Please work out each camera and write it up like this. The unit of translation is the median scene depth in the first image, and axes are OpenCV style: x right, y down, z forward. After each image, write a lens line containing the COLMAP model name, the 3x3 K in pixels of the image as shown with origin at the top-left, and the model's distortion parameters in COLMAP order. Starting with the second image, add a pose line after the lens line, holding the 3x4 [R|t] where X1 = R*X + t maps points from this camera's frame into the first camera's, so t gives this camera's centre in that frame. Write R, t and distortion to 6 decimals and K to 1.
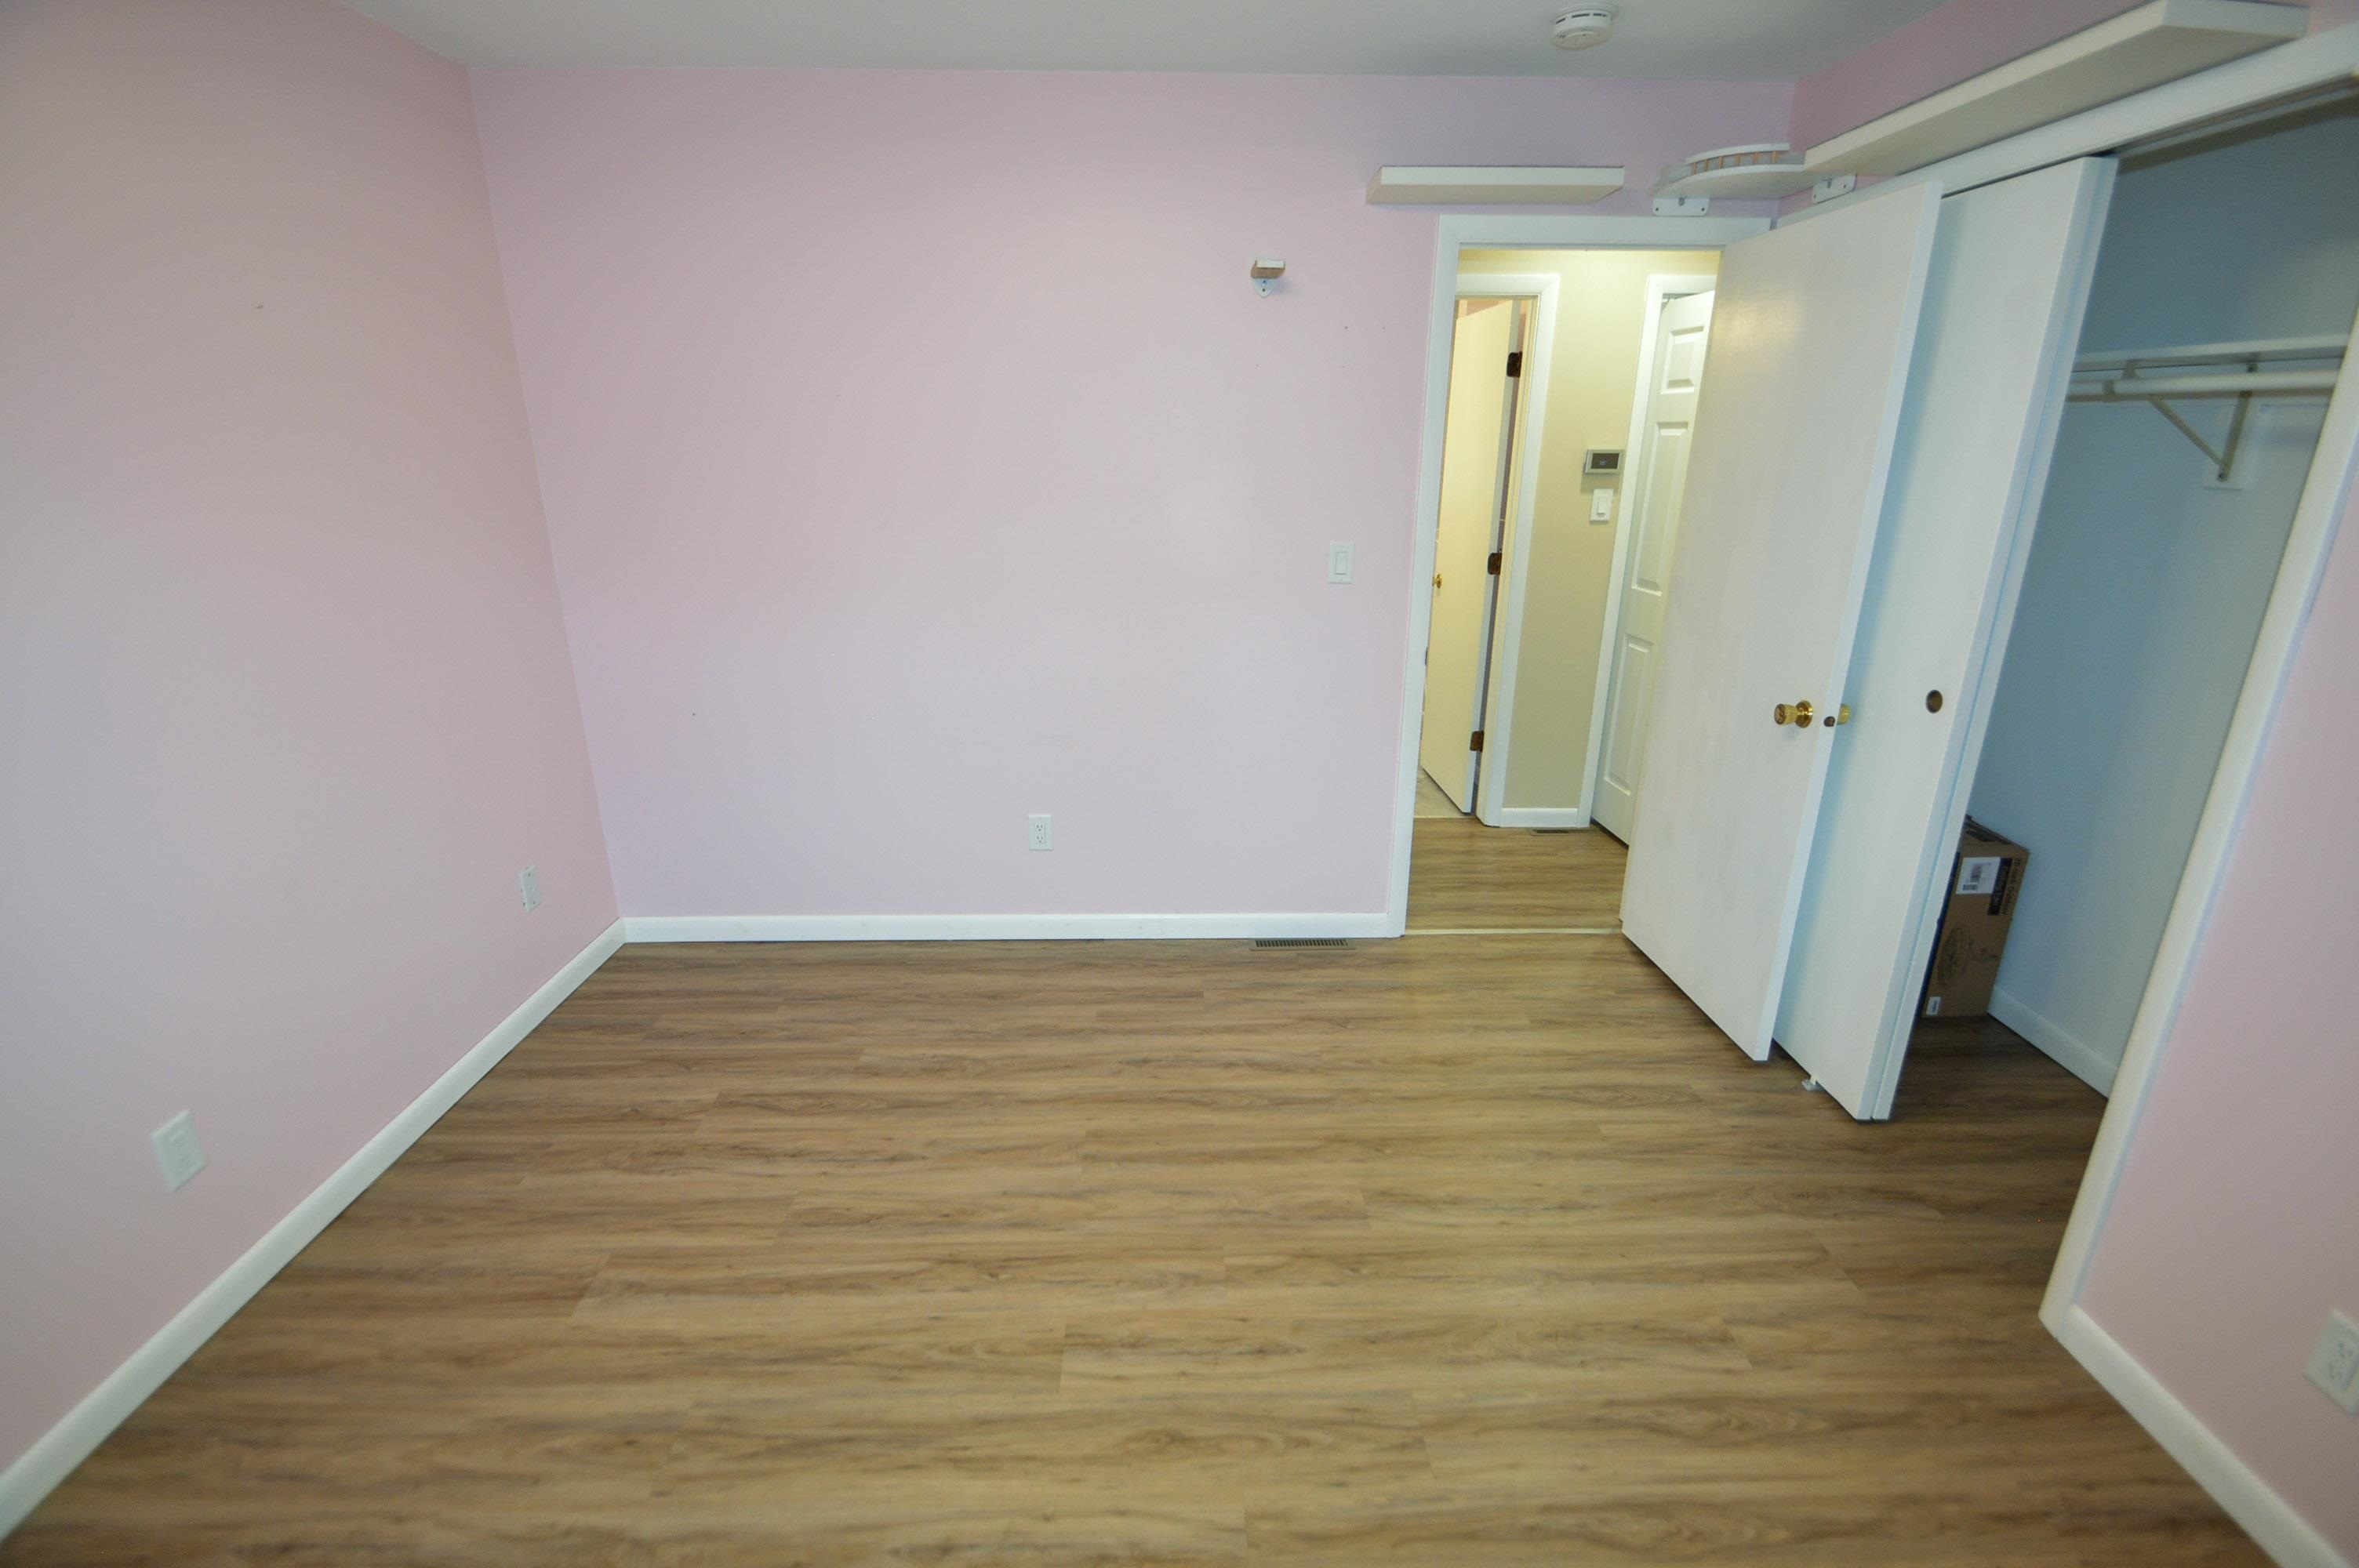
lens RADIAL K [[1051.0, 0, 1179.5], [0, 1051.0, 784.0], [0, 0, 1]] dist [0.013536, -0.021426]
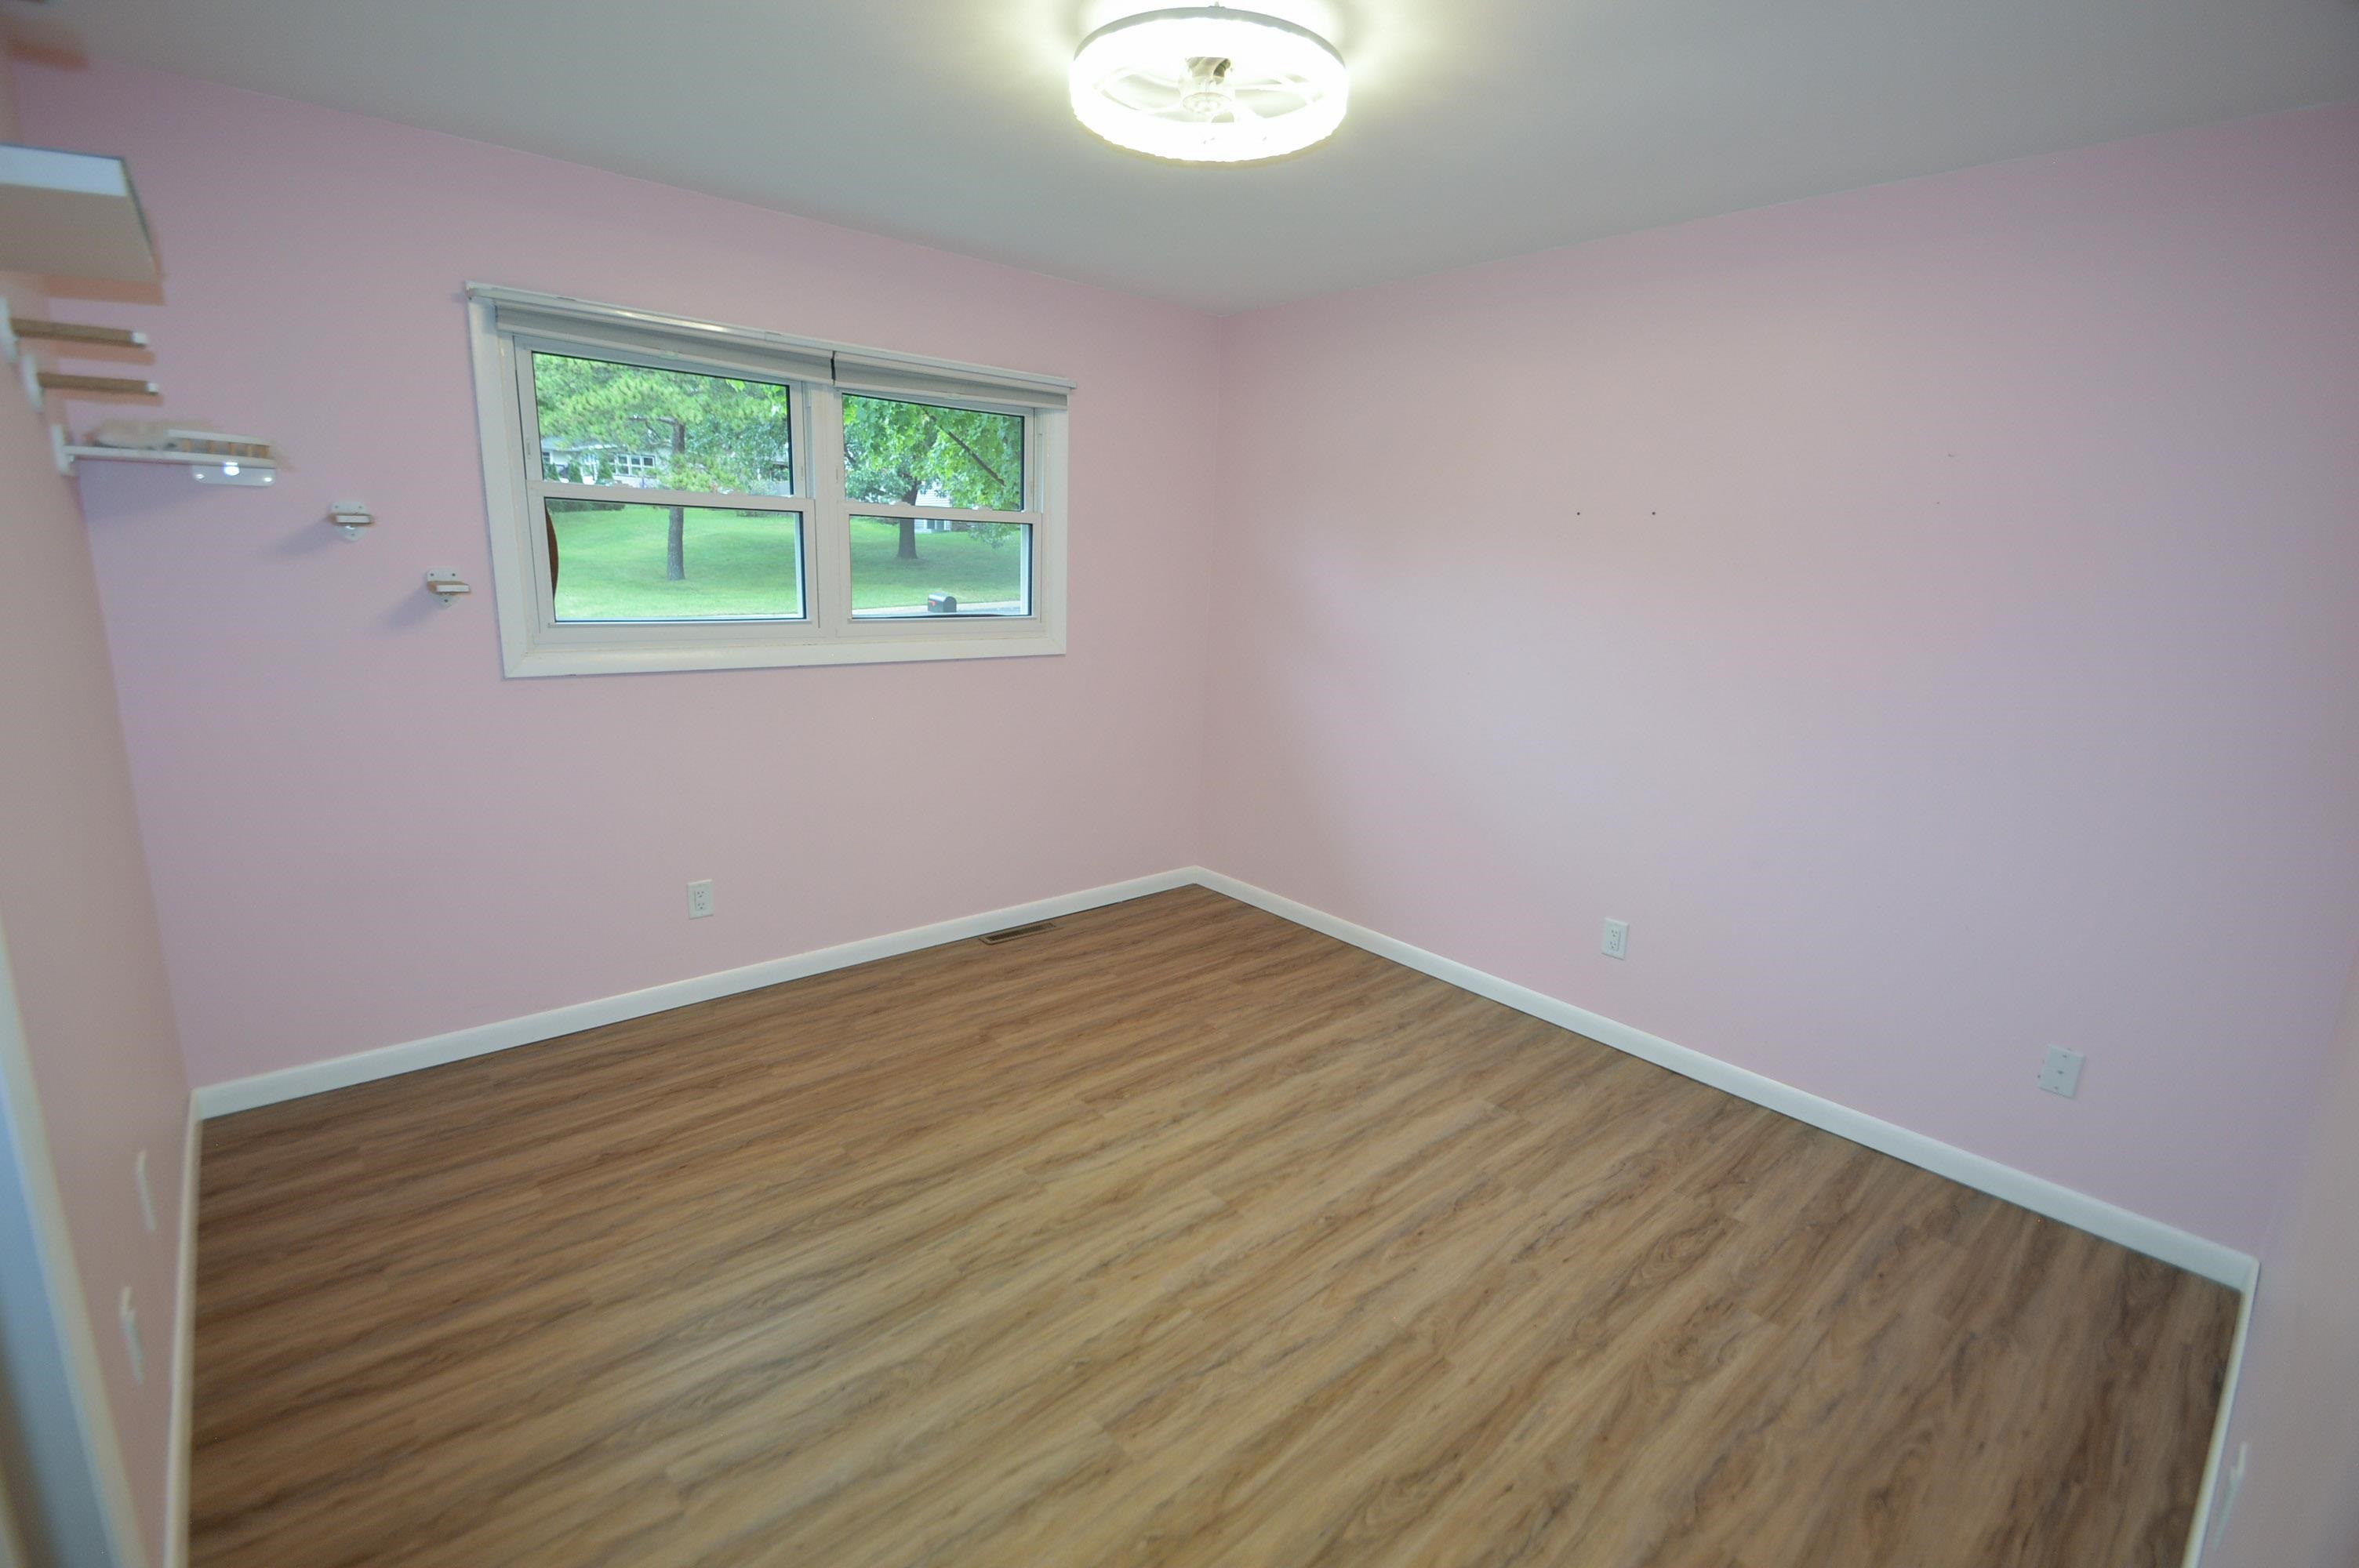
lens RADIAL K [[1051.0, 0, 1179.5], [0, 1051.0, 784.0], [0, 0, 1]] dist [0.013536, -0.021426]
pose [[-0.771127, 0.103411, -0.628228, 0.631213], [-0.236941, 0.869237, 0.433919, -0.423098], [0.590951, 0.483460, -0.645790, 1.391611]]
